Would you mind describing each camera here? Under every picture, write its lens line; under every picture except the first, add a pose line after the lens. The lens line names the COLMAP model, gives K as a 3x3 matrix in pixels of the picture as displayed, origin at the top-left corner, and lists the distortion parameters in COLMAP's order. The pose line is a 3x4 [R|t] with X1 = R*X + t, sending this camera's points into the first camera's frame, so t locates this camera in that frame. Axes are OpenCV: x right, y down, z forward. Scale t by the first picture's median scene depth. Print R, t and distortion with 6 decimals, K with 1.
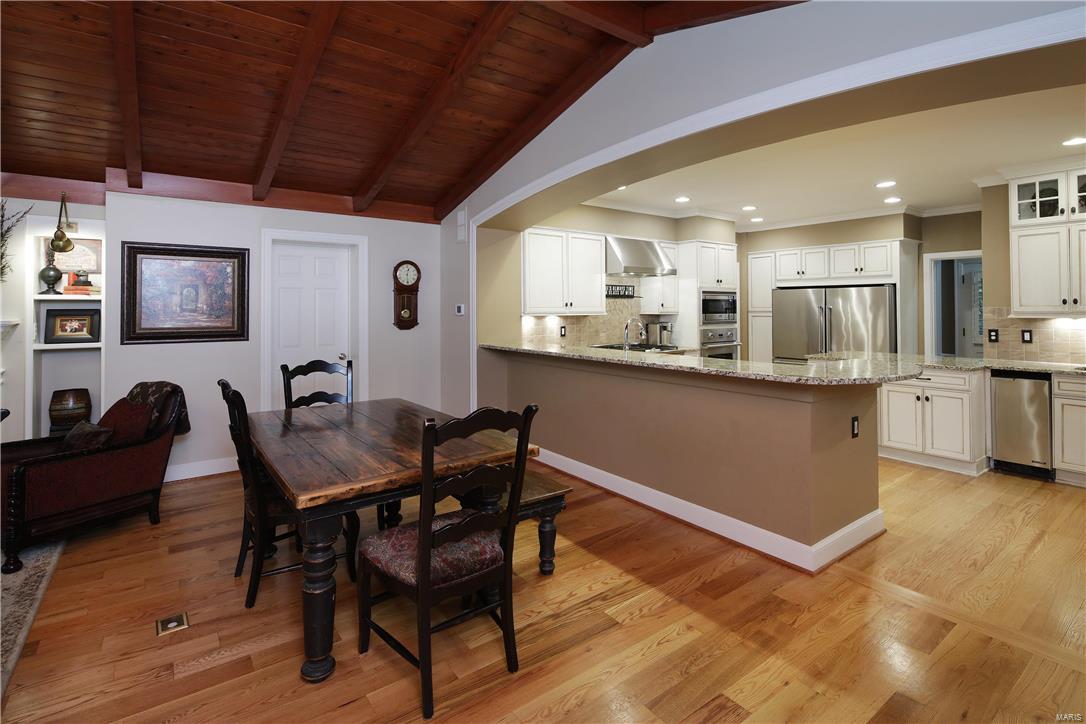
lens RADIAL K [[526.3, 0, 515.9], [0, 526.3, 309.7], [0, 0, 1]] dist [0.001516, -0.001074]
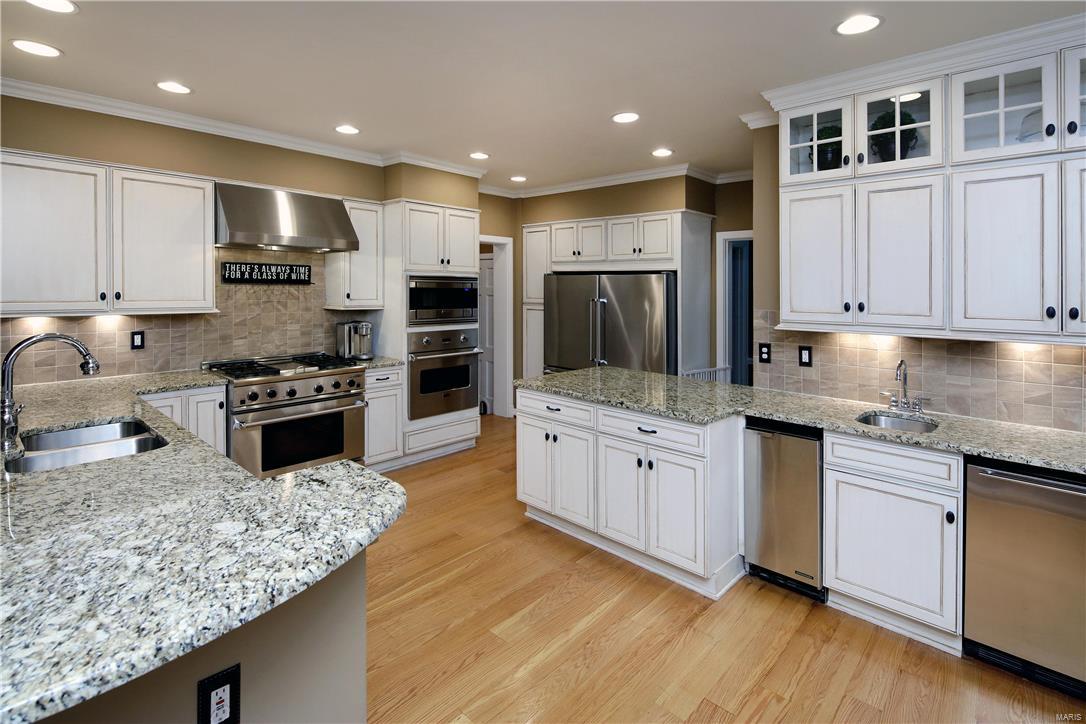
lens RADIAL K [[526.3, 0, 523.9], [0, 526.3, 287.8], [0, 0, 1]] dist [0.001516, -0.001074]
pose [[0.982768, 0.014285, 0.184290, 0.485762], [-0.014206, 0.999898, -0.001750, -0.027137], [-0.184296, -0.000898, 0.982870, 0.405388]]
